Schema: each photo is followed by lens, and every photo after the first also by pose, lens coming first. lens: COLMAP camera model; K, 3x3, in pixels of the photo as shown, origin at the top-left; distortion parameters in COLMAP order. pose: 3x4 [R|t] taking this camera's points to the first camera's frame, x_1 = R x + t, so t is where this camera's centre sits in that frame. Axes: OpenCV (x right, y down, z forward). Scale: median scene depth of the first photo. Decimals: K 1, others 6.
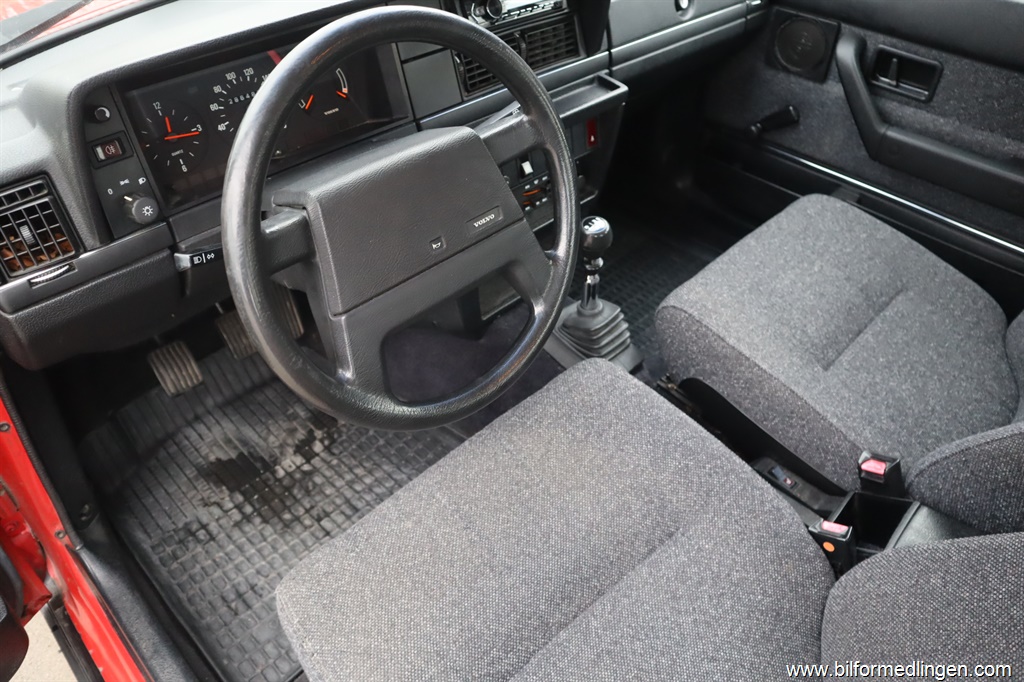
lens RADIAL K [[729.6, 0, 510.3], [0, 729.6, 343.2], [0, 0, 1]] dist [-0.112419, 0.073674]
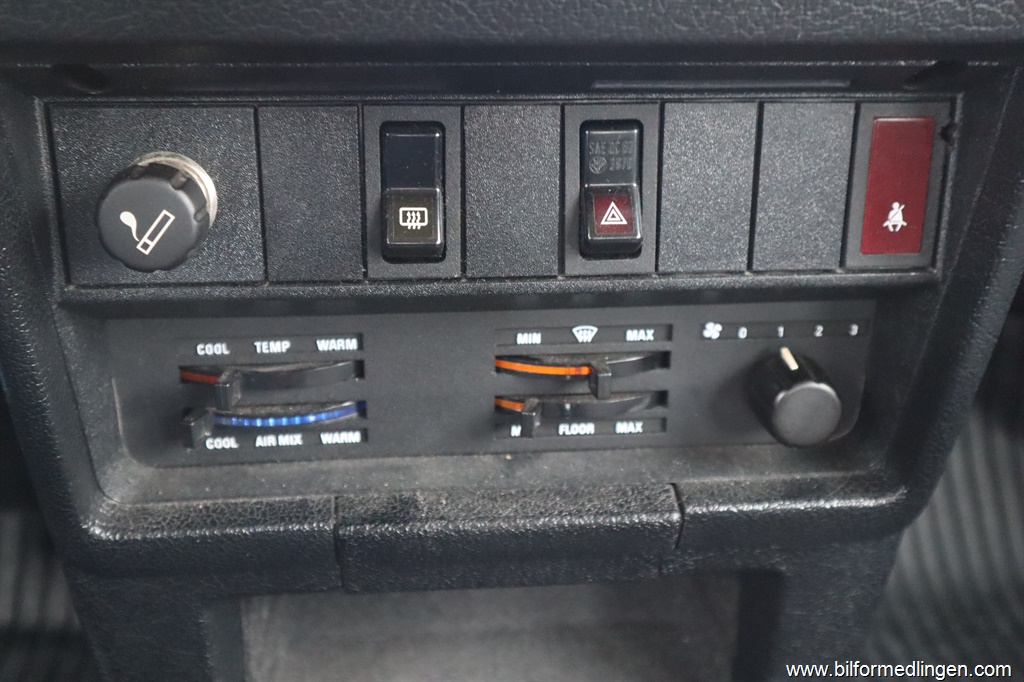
lens RADIAL K [[1093.8, 0, 528.7], [0, 1093.8, 339.8], [0, 0, 1]] dist [0.002285, 0.003899]
pose [[0.755970, 0.297599, -0.583047, 0.273567], [-0.433568, 0.894940, -0.105364, -0.218227], [0.490436, 0.332442, 0.805577, 0.882835]]
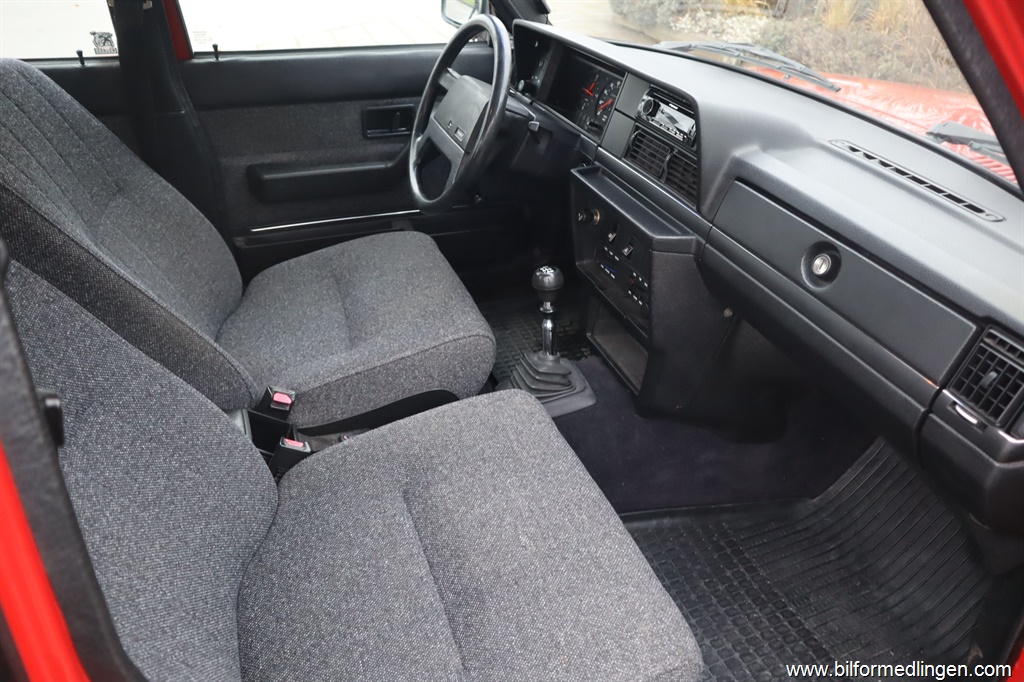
lens RADIAL K [[729.6, 0, 510.3], [0, 729.6, 343.2], [0, 0, 1]] dist [-0.112419, 0.073674]
pose [[-0.412765, 0.454165, -0.789531, 1.290217], [-0.650431, 0.459837, 0.604557, -0.891289], [0.637624, 0.763076, 0.105598, 1.024873]]
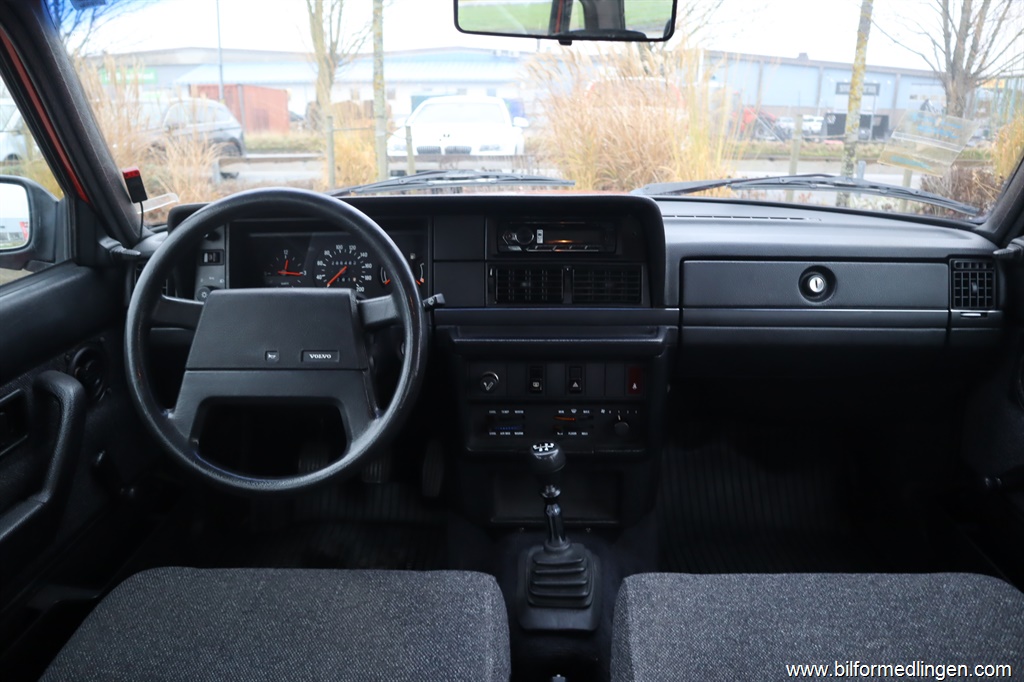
lens RADIAL K [[751.2, 0, 529.3], [0, 751.2, 346.1], [0, 0, 1]] dist [-0.113061, 0.067522]
pose [[0.677362, 0.209260, -0.705259, 0.879427], [-0.470919, 0.859863, -0.197158, -0.079309], [0.565169, 0.465668, 0.680983, 0.256726]]
